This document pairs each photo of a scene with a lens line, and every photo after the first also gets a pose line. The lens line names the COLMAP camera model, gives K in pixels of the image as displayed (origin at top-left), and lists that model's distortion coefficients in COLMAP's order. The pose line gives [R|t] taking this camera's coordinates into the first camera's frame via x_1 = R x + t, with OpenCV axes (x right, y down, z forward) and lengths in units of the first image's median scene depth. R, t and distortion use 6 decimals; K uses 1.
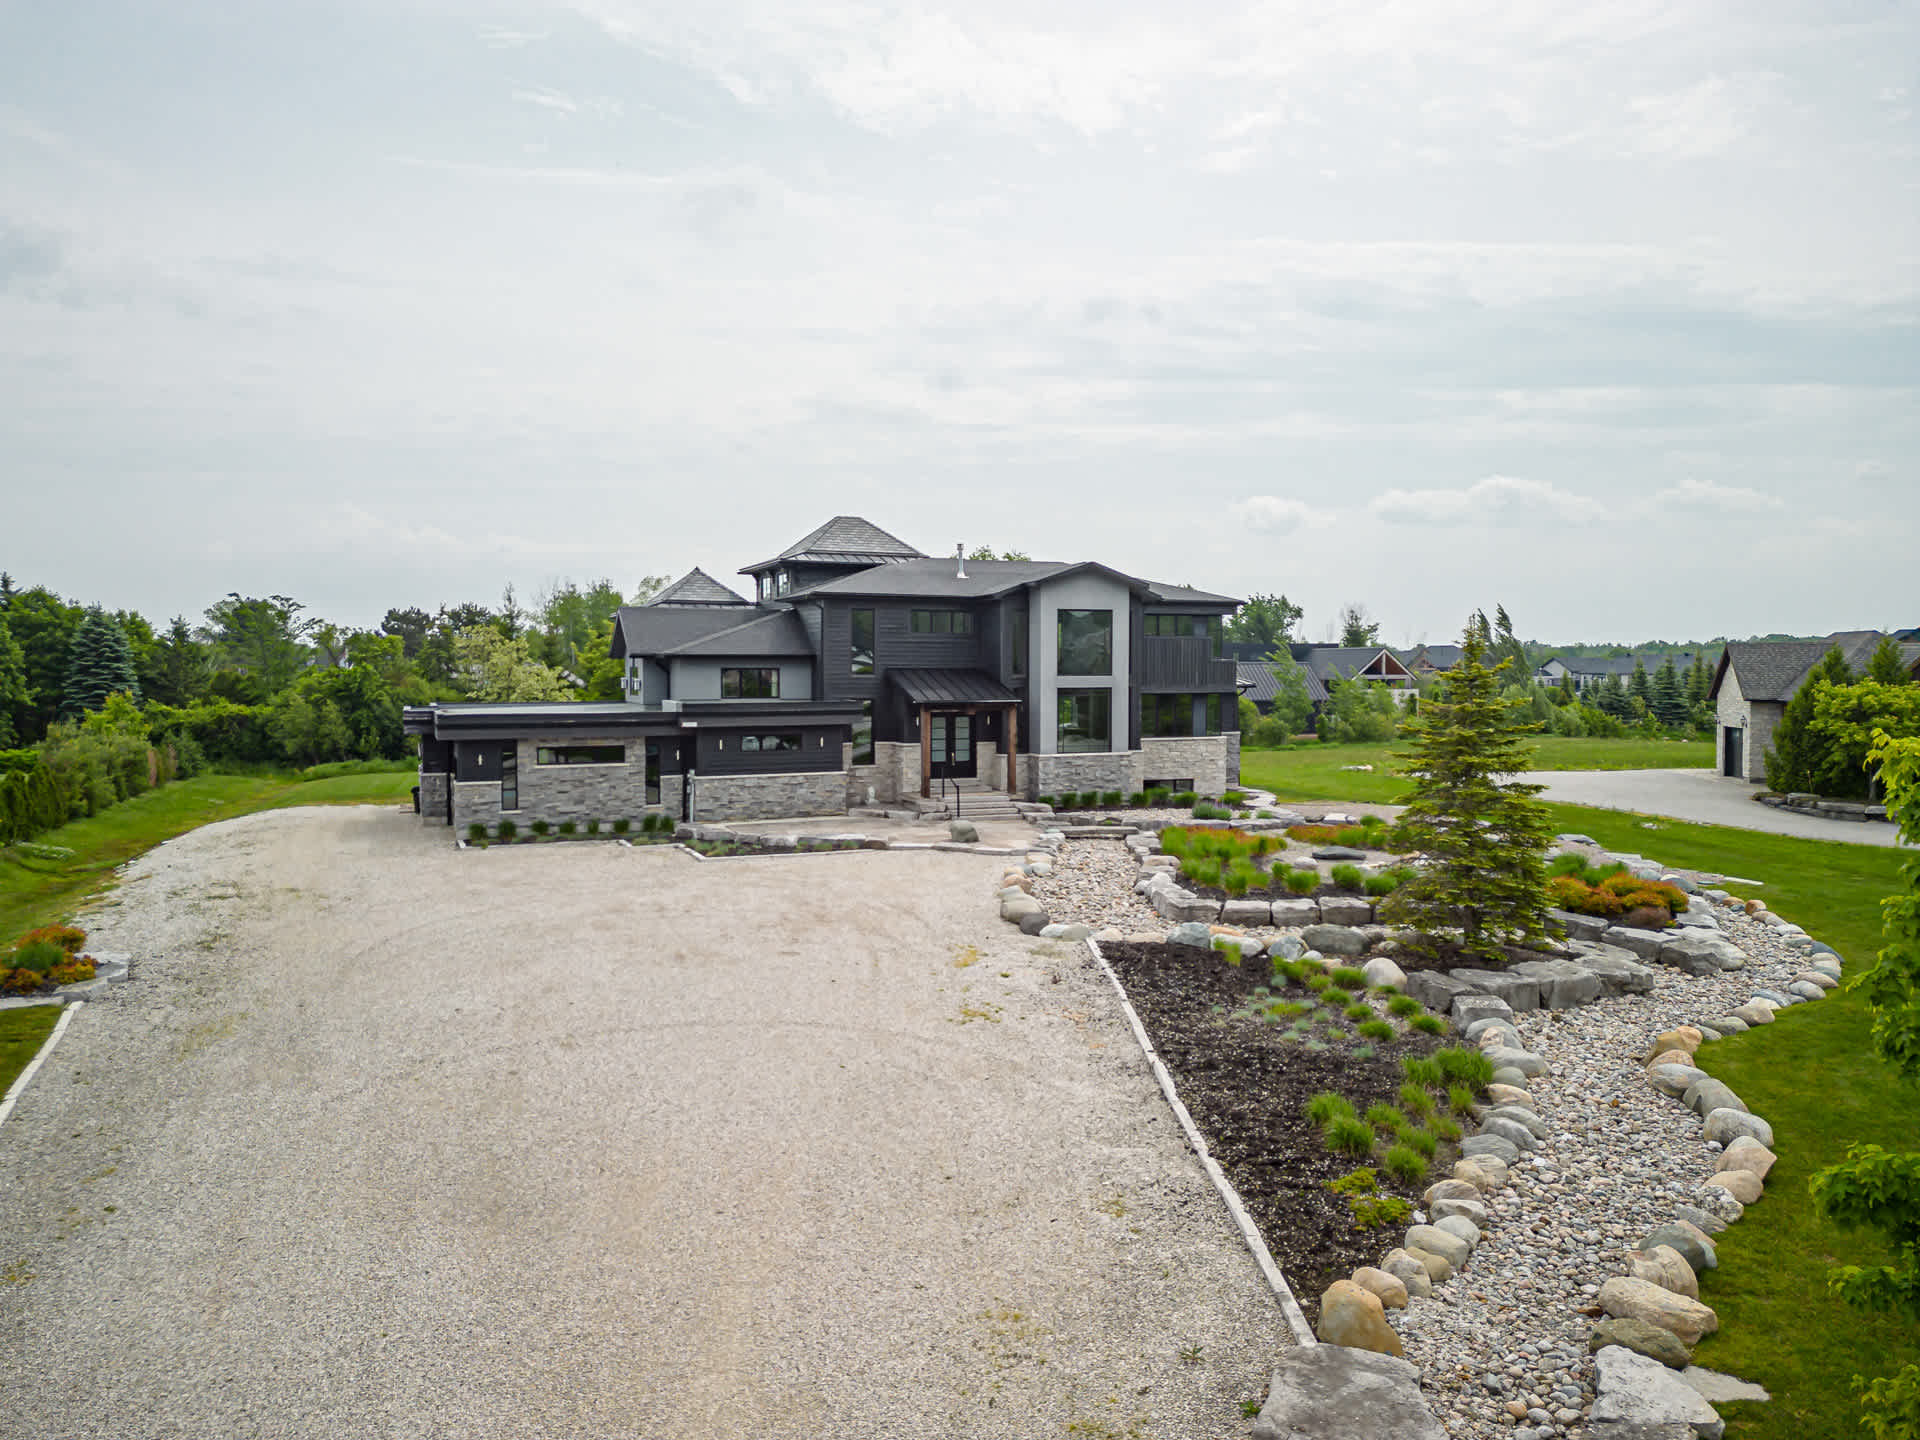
lens RADIAL K [[1343.7, 0, 960.0], [0, 1343.7, 720.0], [0, 0, 1]] dist [0.060535, -0.034934]
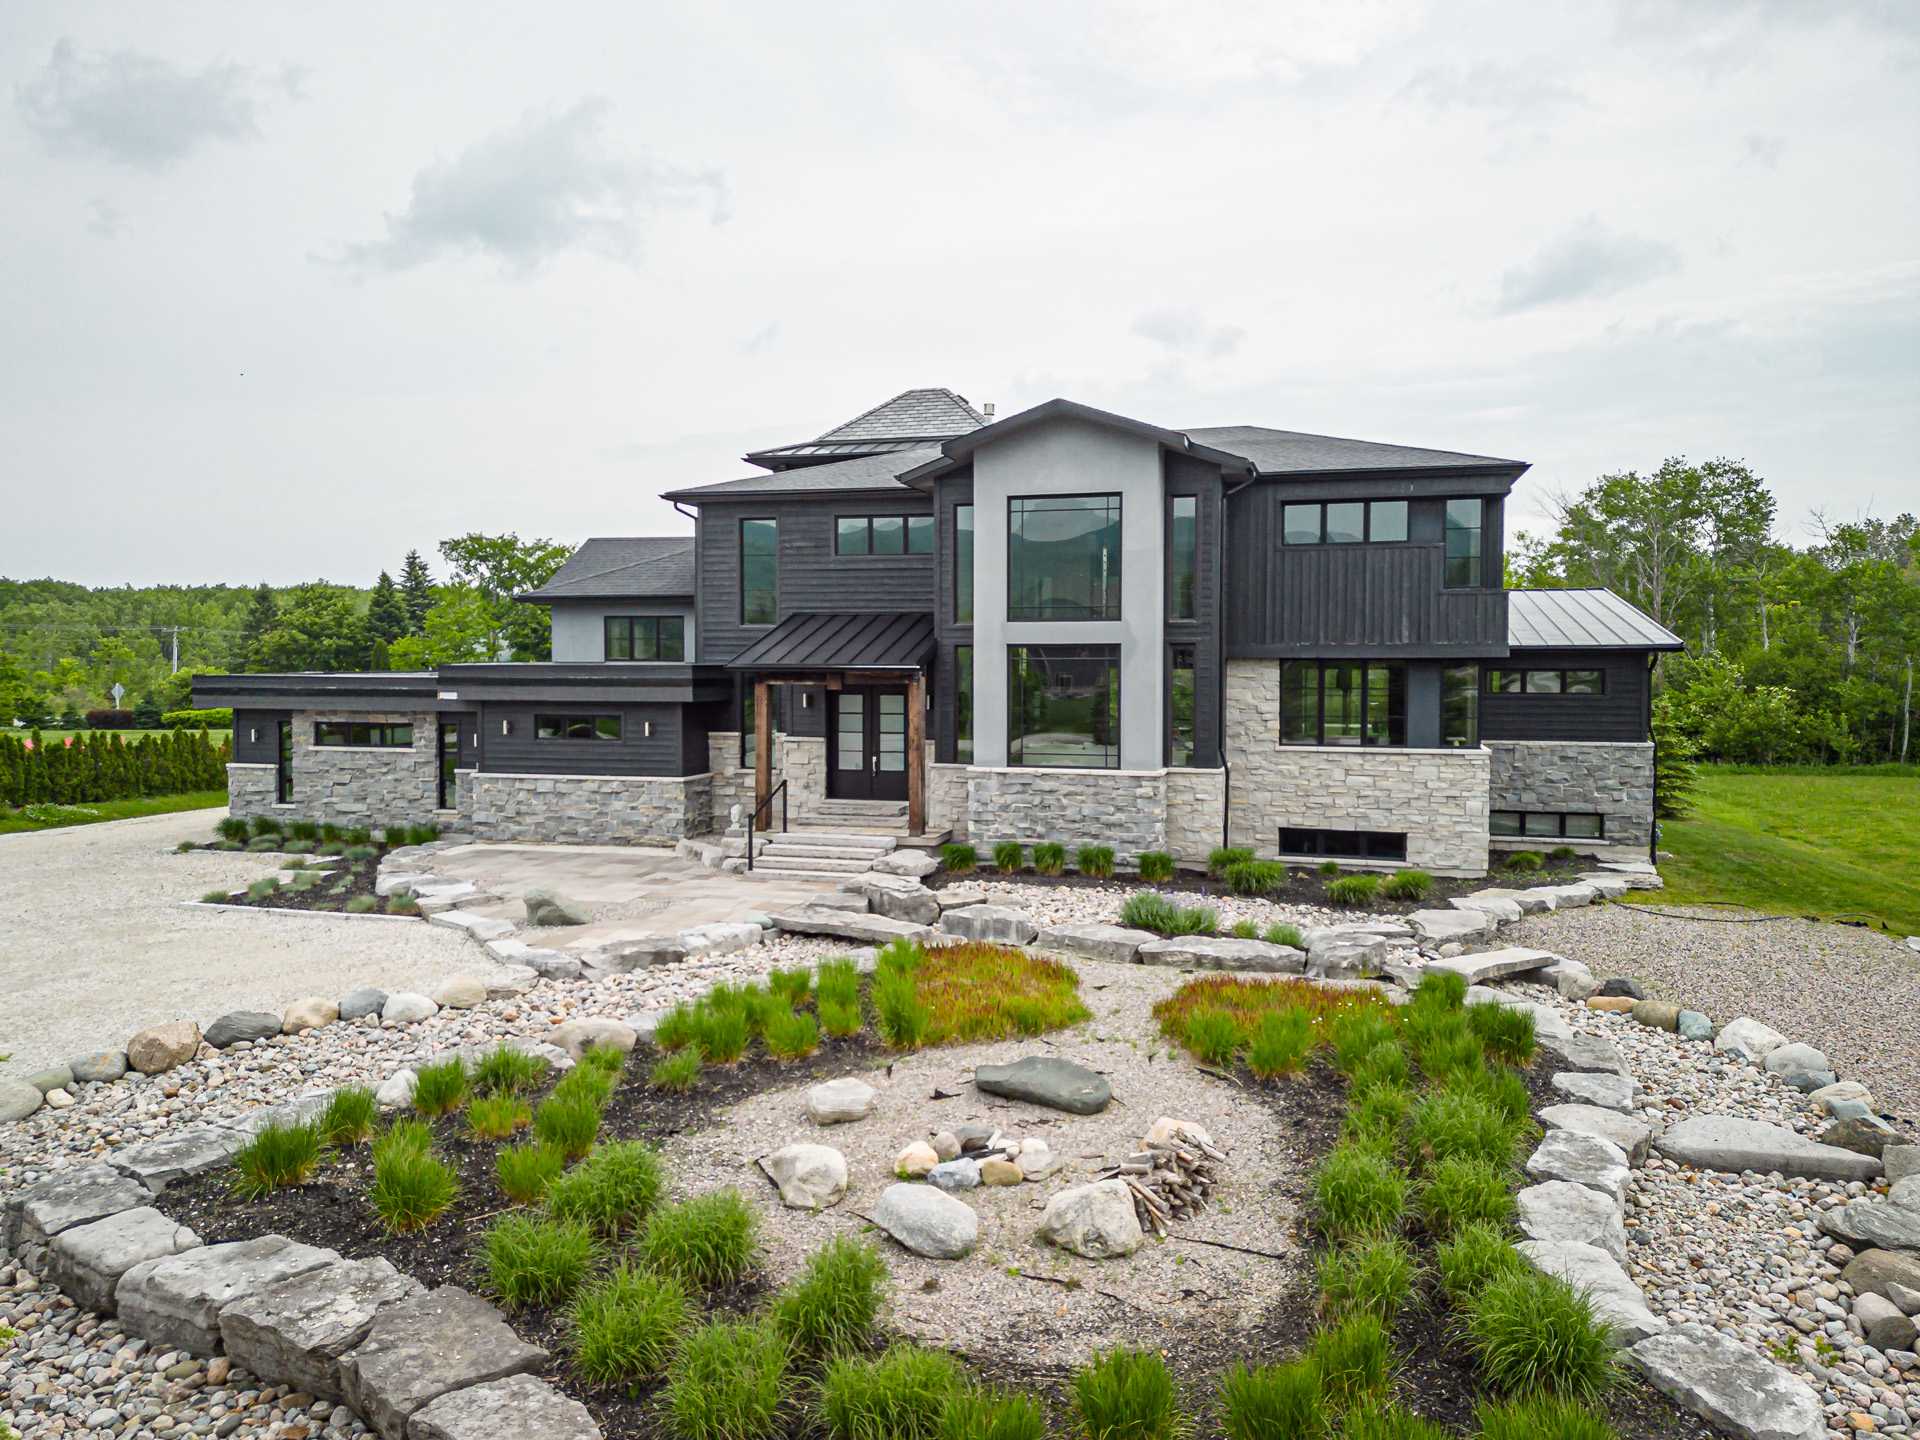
lens RADIAL K [[1351.9, 0, 975.2], [0, 1351.9, 696.5], [0, 0, 1]] dist [0.065937, -0.077703]
pose [[0.792575, 0.020471, -0.609431, 0.407237], [-0.025254, 0.999681, 0.000737, -0.003158], [0.609252, 0.014806, 0.792839, 0.590226]]
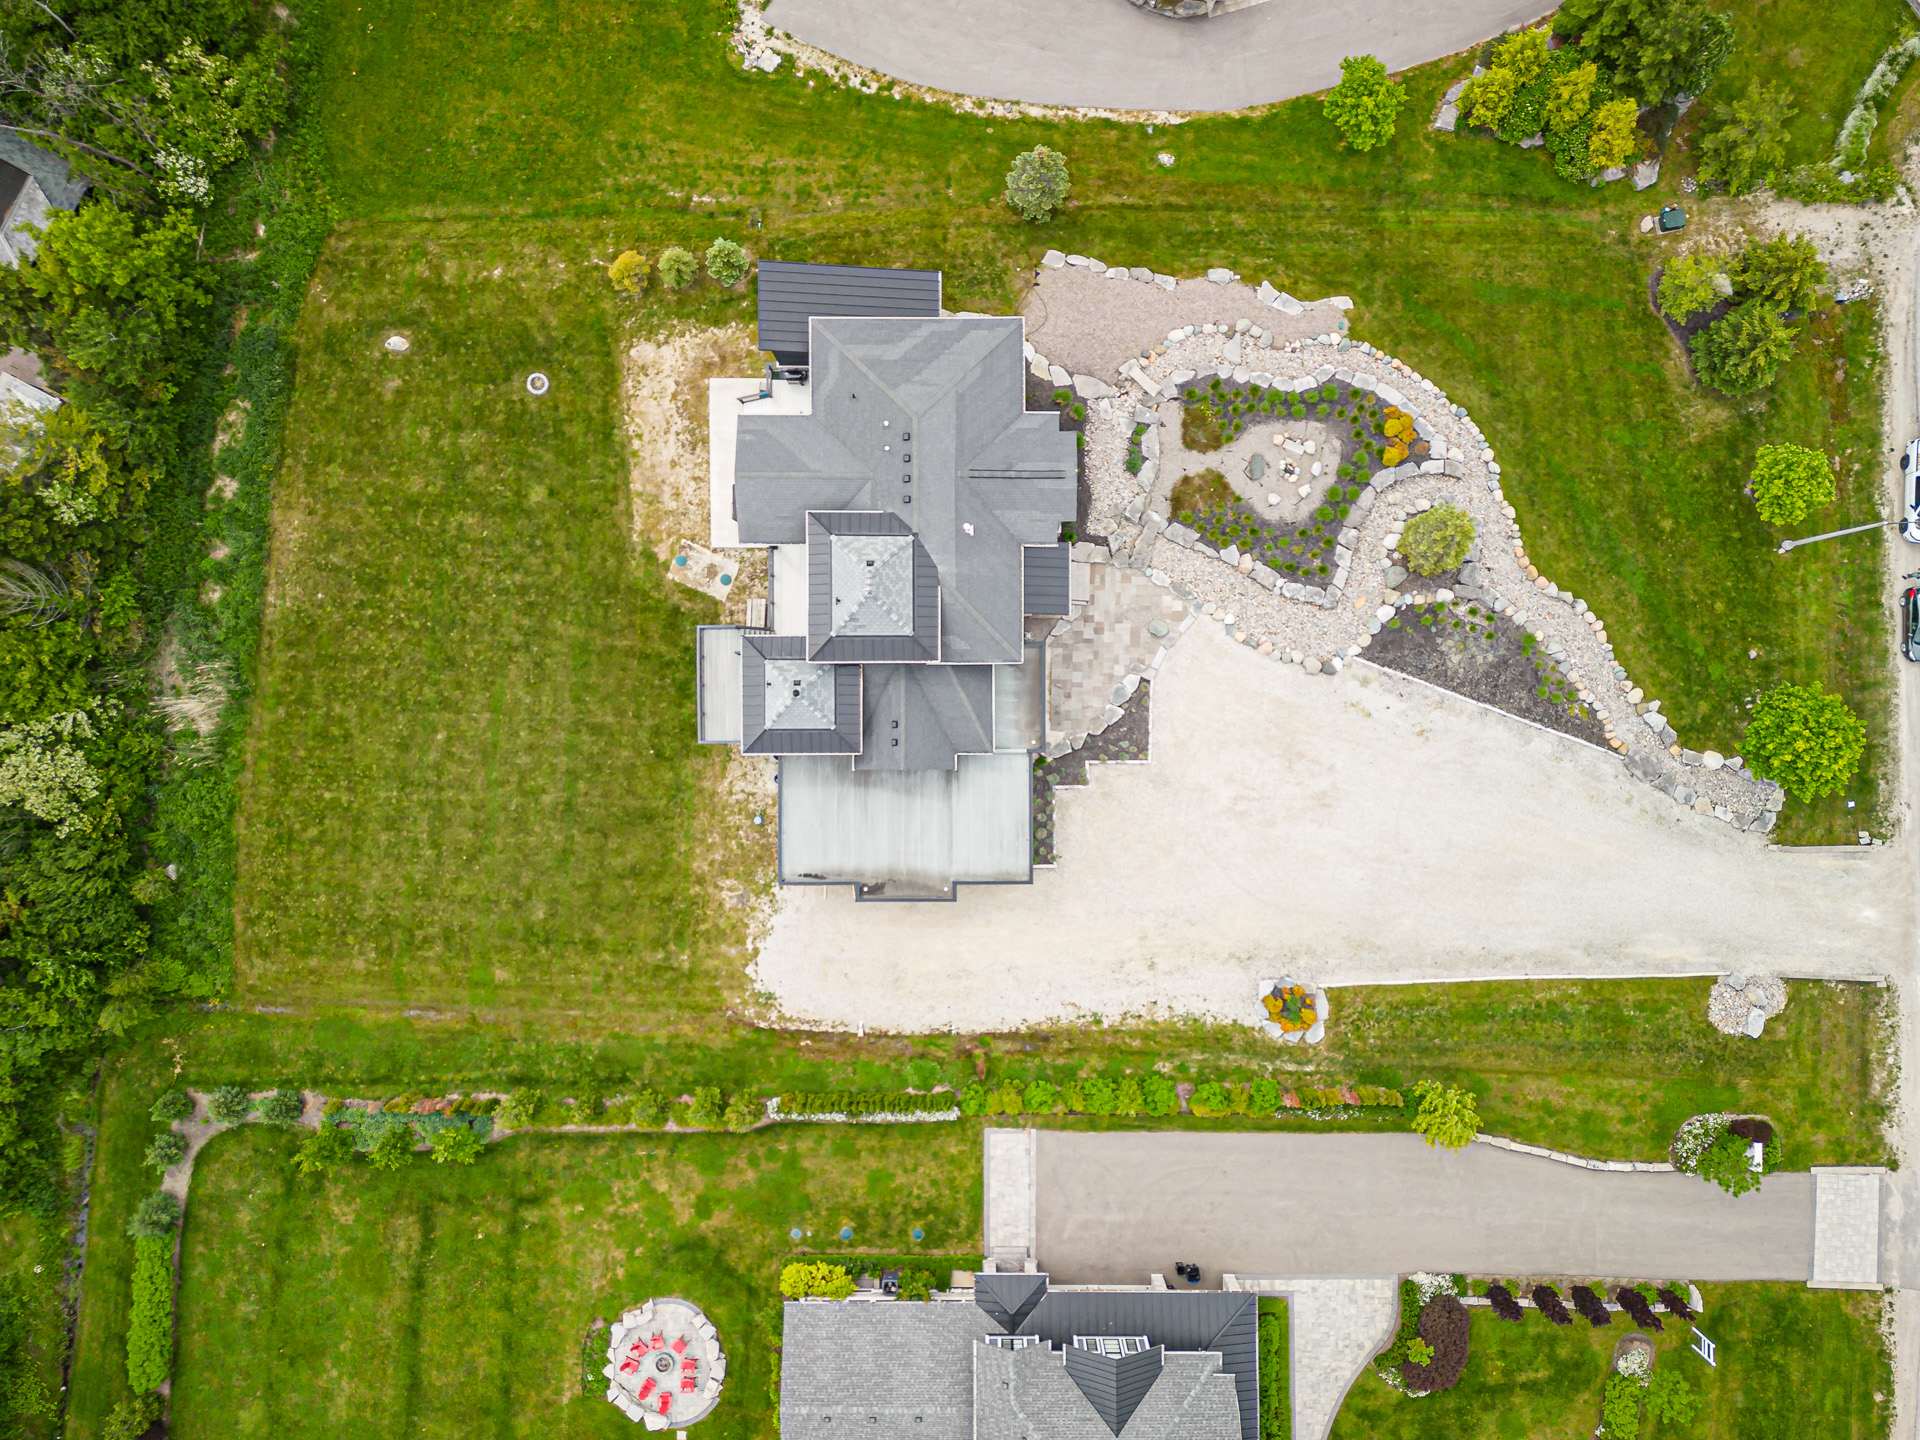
lens RADIAL K [[1350.5, 0, 957.3], [0, 1350.5, 724.8], [0, 0, 1]] dist [0.076464, -0.075025]
pose [[0.373754, -0.927509, 0.005877, -0.213734], [0.040330, 0.022581, 0.998931, -1.625267], [-0.926651, -0.373118, 0.045846, 0.989321]]
